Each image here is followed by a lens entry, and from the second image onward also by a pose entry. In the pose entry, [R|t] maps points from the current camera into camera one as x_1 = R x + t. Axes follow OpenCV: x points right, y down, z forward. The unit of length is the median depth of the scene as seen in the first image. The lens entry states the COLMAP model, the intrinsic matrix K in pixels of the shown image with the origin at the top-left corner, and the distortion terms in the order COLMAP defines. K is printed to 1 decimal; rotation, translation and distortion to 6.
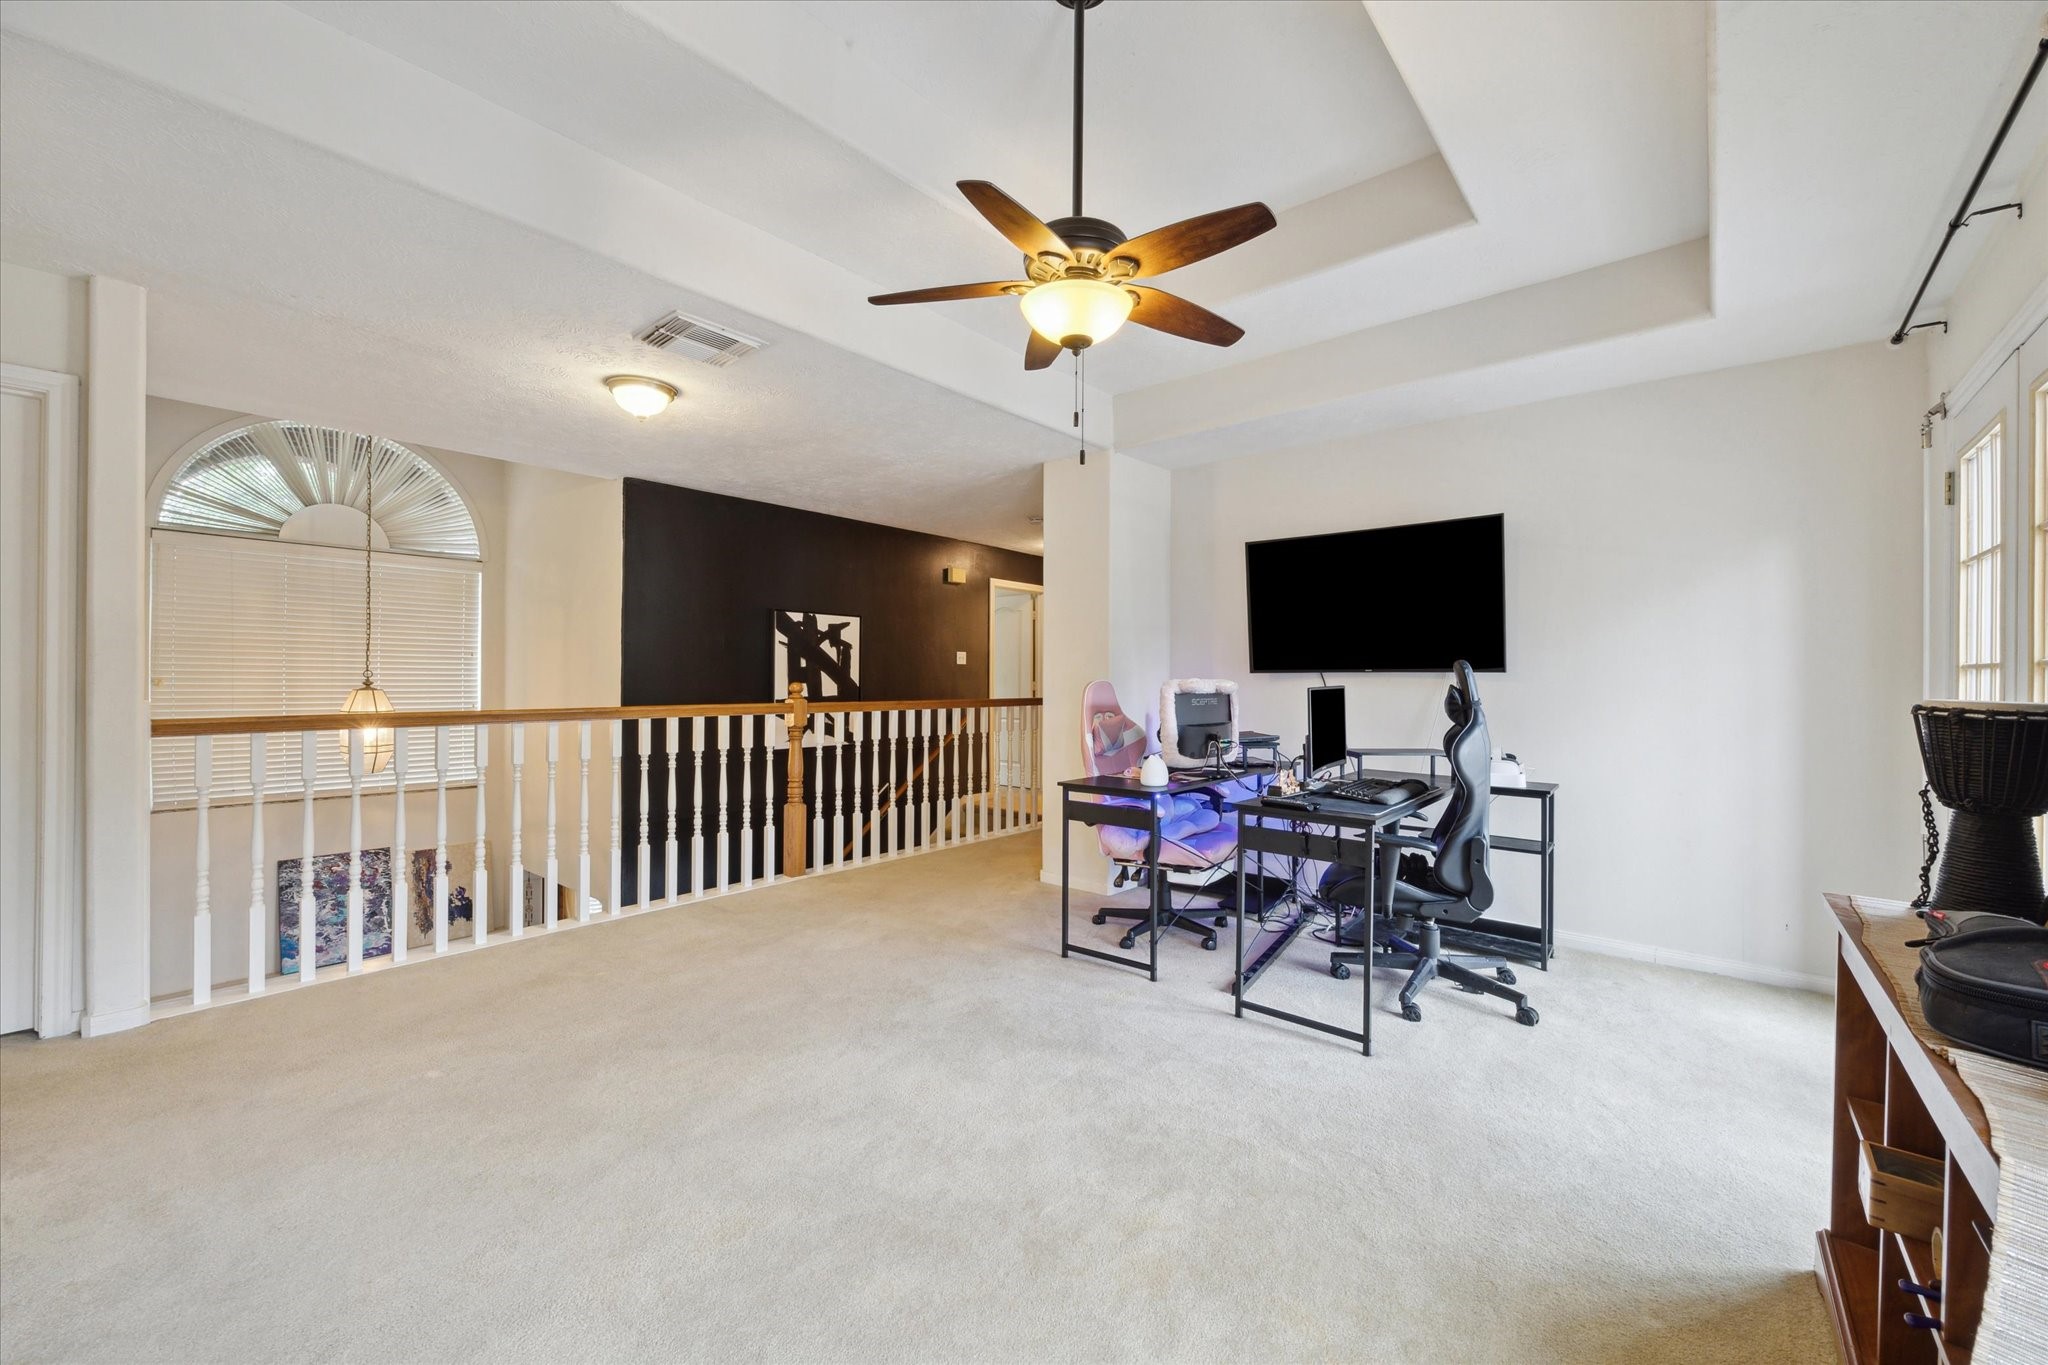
lens RADIAL K [[793.6, 0, 1024.0], [0, 793.6, 682.5], [0, 0, 1]] dist [-0.000100, -0.000211]
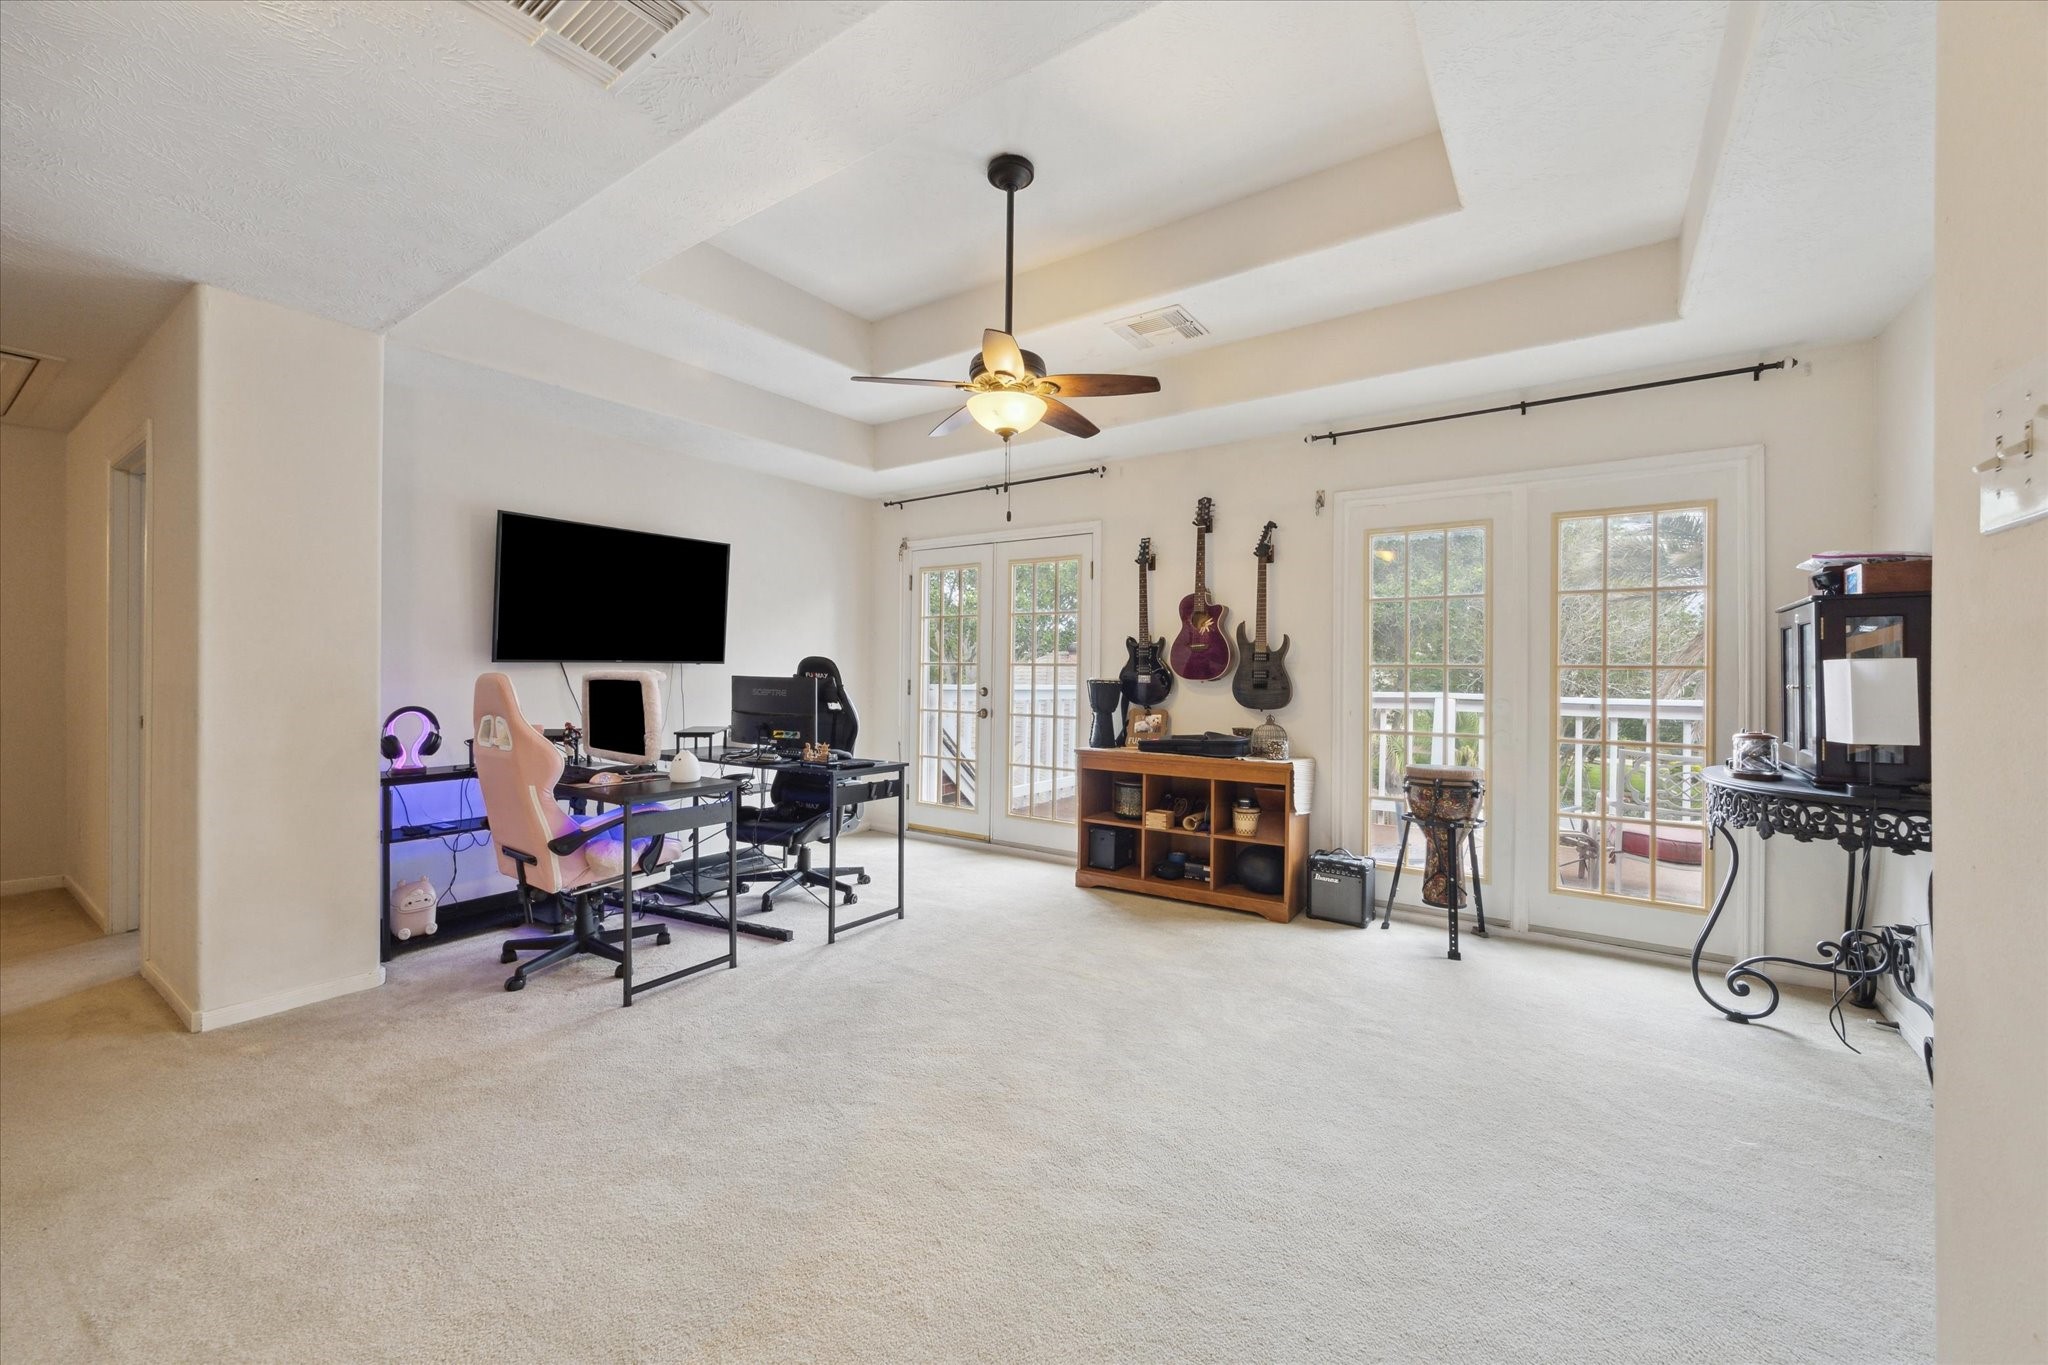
lens RADIAL K [[814.7, 0, 1024.0], [0, 814.7, 682.5], [0, 0, 1]] dist [-0.000051, 0.000012]
pose [[-0.088870, -0.020399, 0.995834, -0.884860], [0.001406, 0.999787, 0.020606, -0.011326], [-0.996042, 0.003232, -0.088822, 0.704029]]
